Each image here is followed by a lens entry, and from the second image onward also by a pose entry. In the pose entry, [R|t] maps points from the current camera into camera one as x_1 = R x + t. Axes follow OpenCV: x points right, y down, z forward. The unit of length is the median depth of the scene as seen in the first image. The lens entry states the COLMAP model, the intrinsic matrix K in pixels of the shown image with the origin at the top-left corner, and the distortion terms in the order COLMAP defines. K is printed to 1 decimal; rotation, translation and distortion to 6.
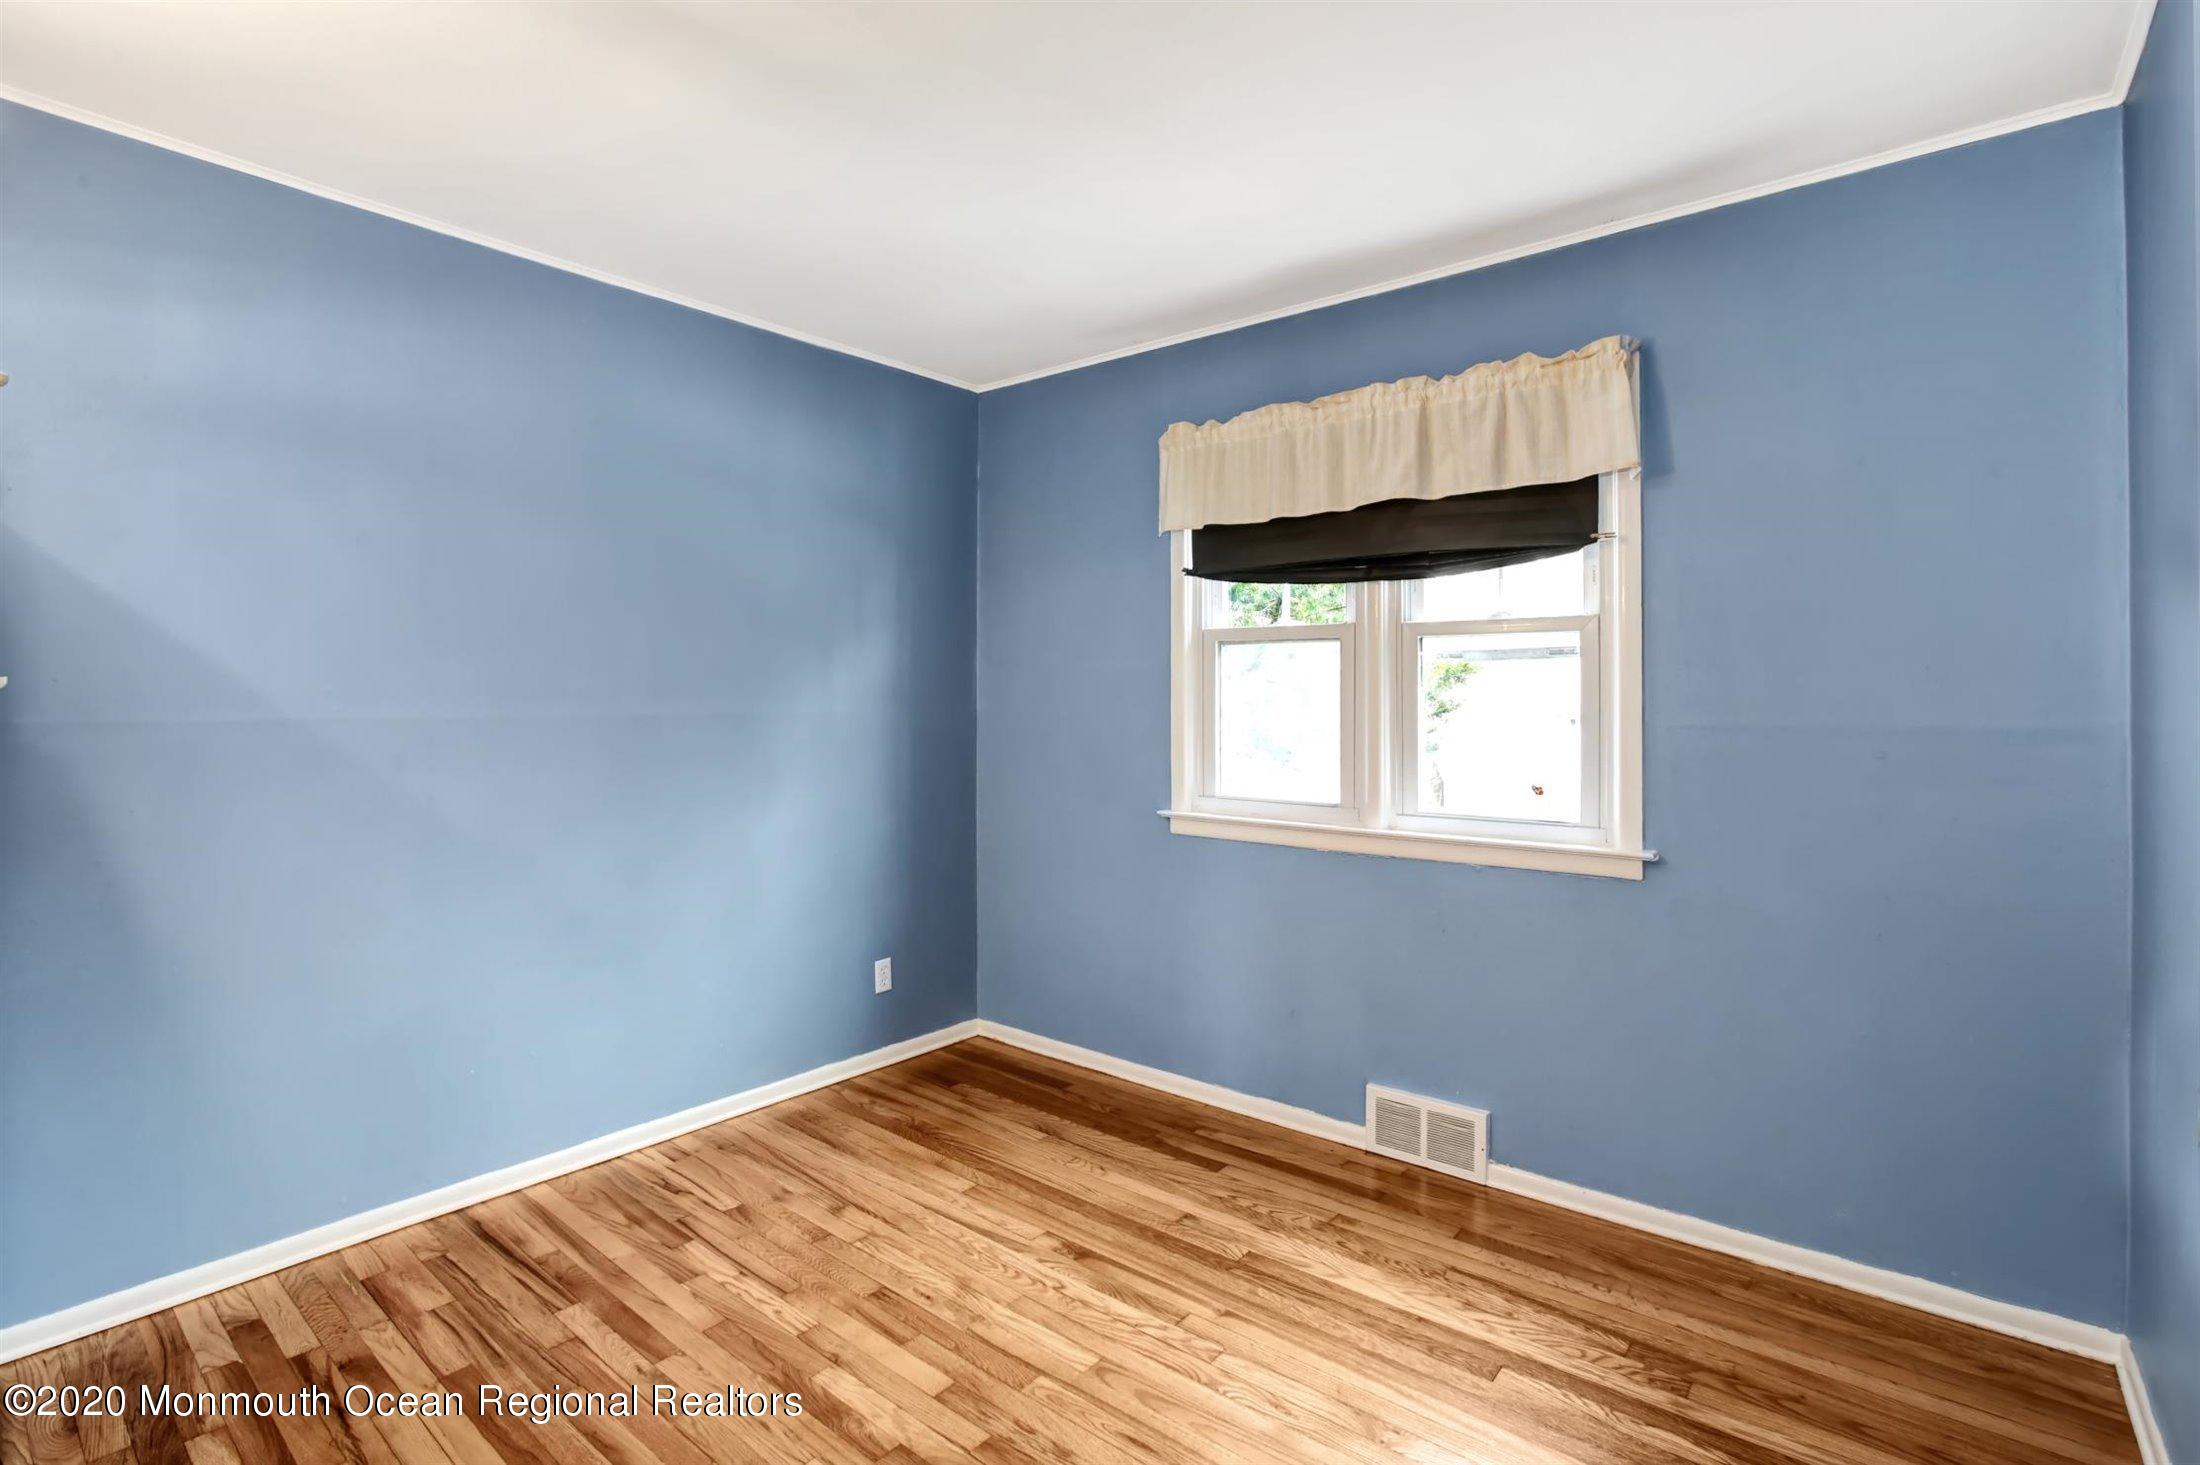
lens RADIAL K [[1032.2, 0, 1096.7], [0, 1032.2, 696.8], [0, 0, 1]] dist [-0.058174, 0.018849]
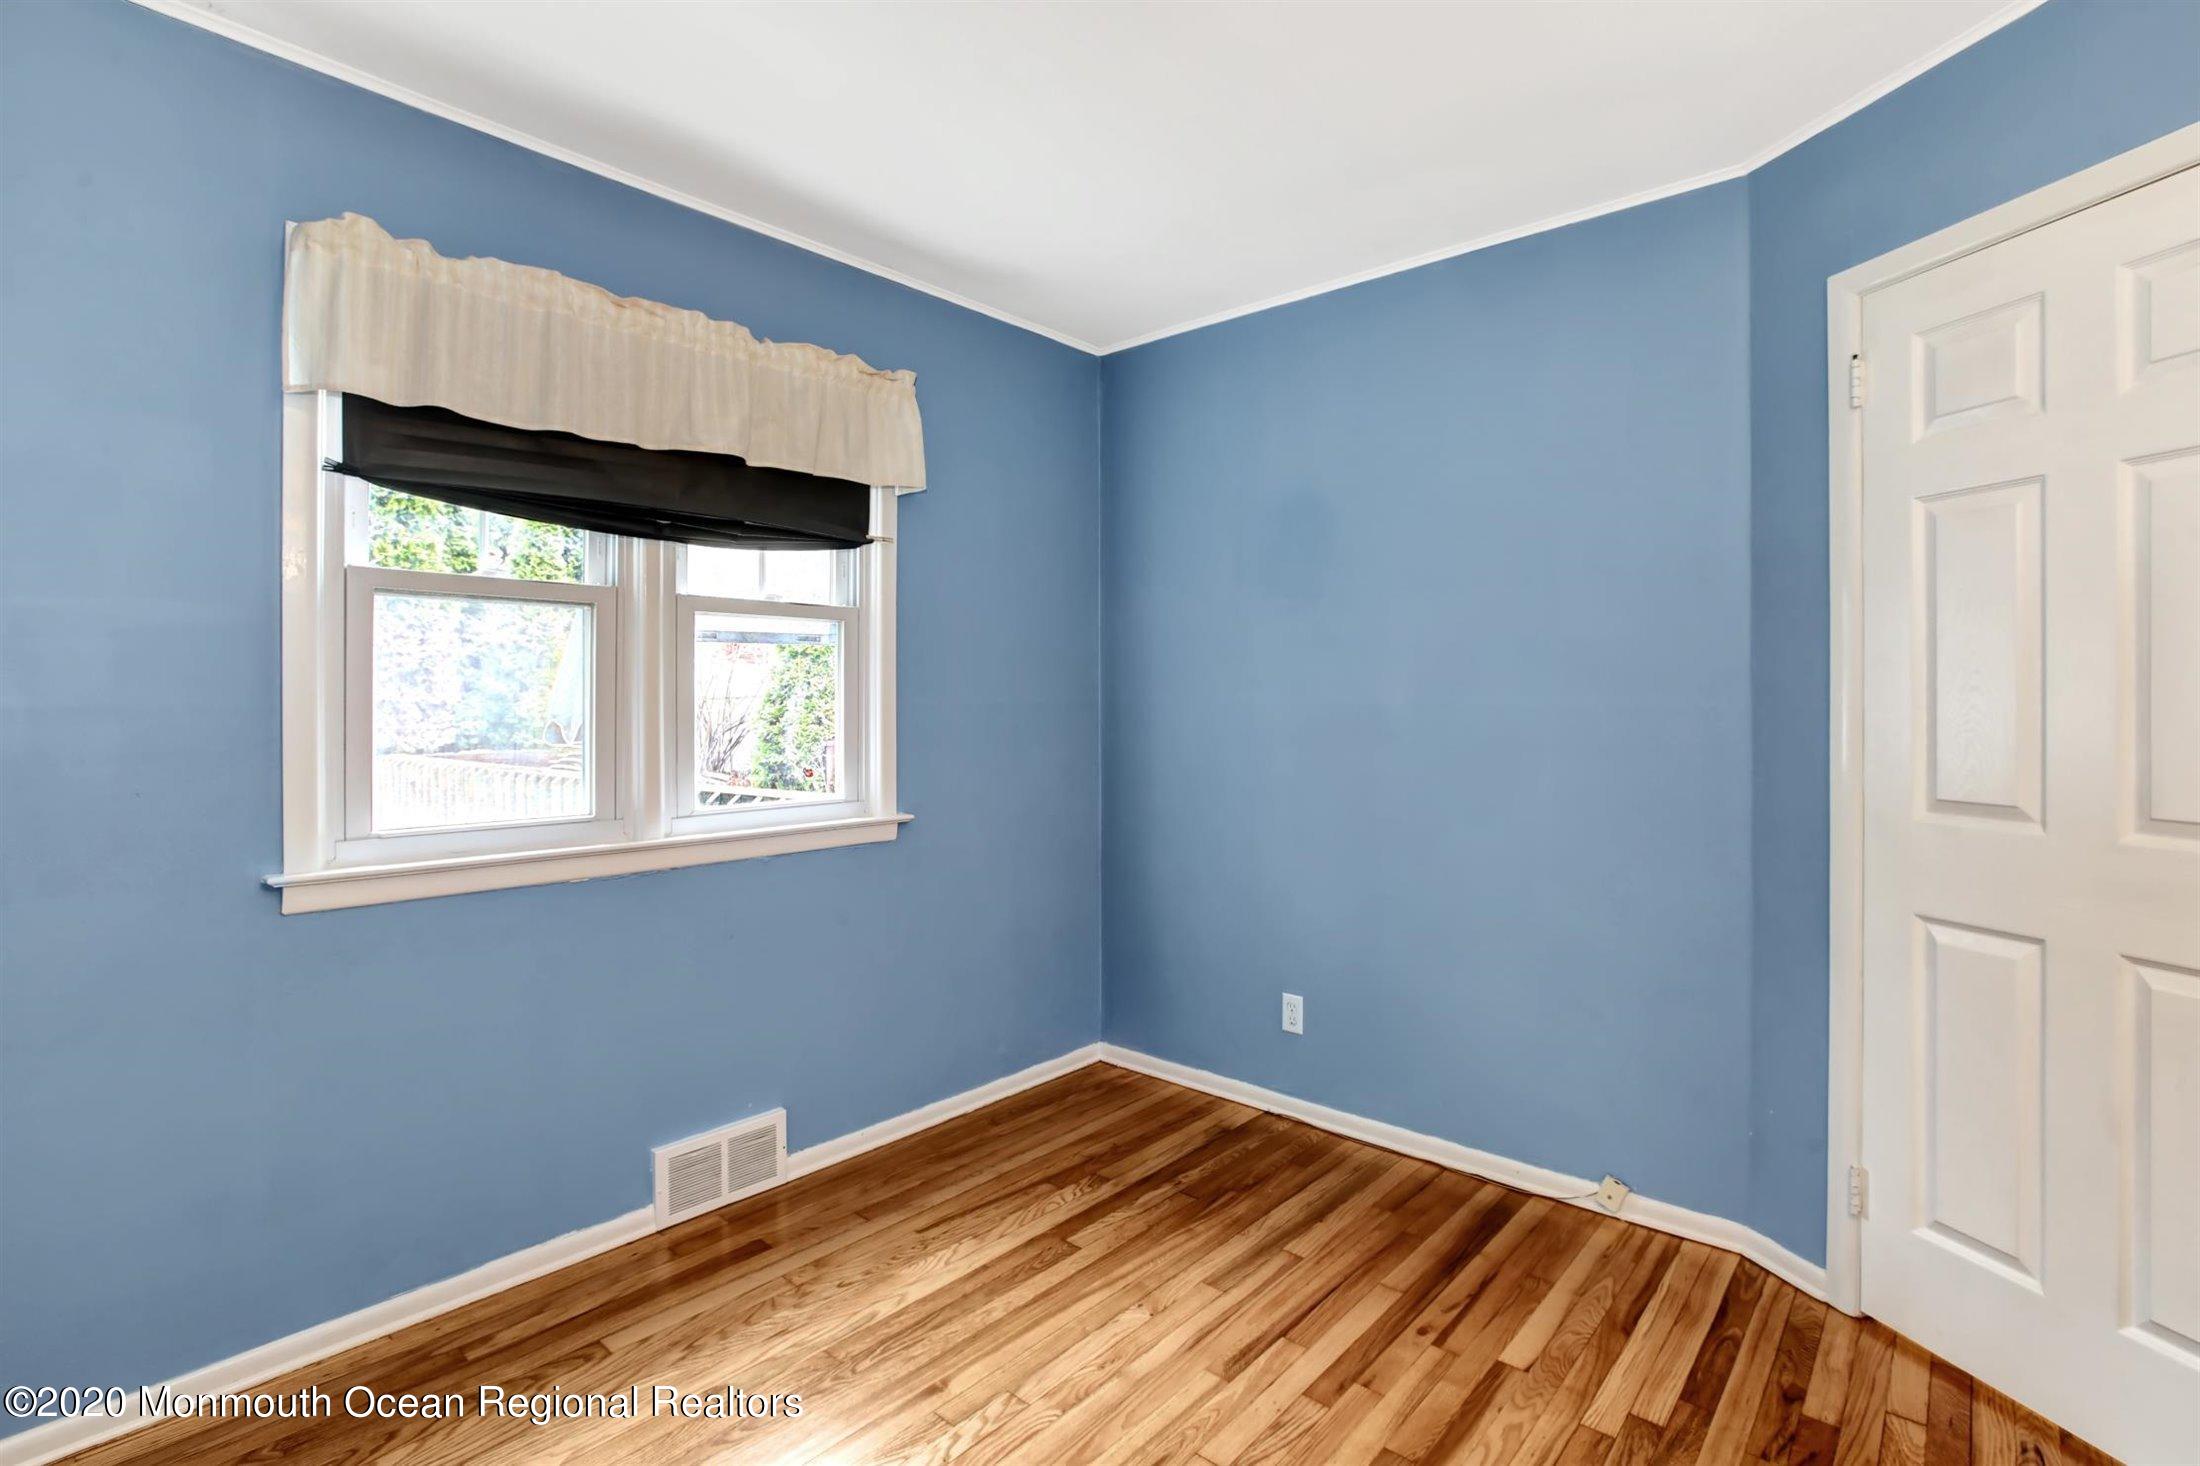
lens RADIAL K [[1032.2, 0, 1096.7], [0, 1032.2, 697.3], [0, 0, 1]] dist [-0.058174, 0.018849]
pose [[0.027676, 0.002738, 0.999613, -0.580625], [0.001140, 0.999996, -0.002771, 0.018269], [-0.999616, 0.001216, 0.027673, 0.667853]]
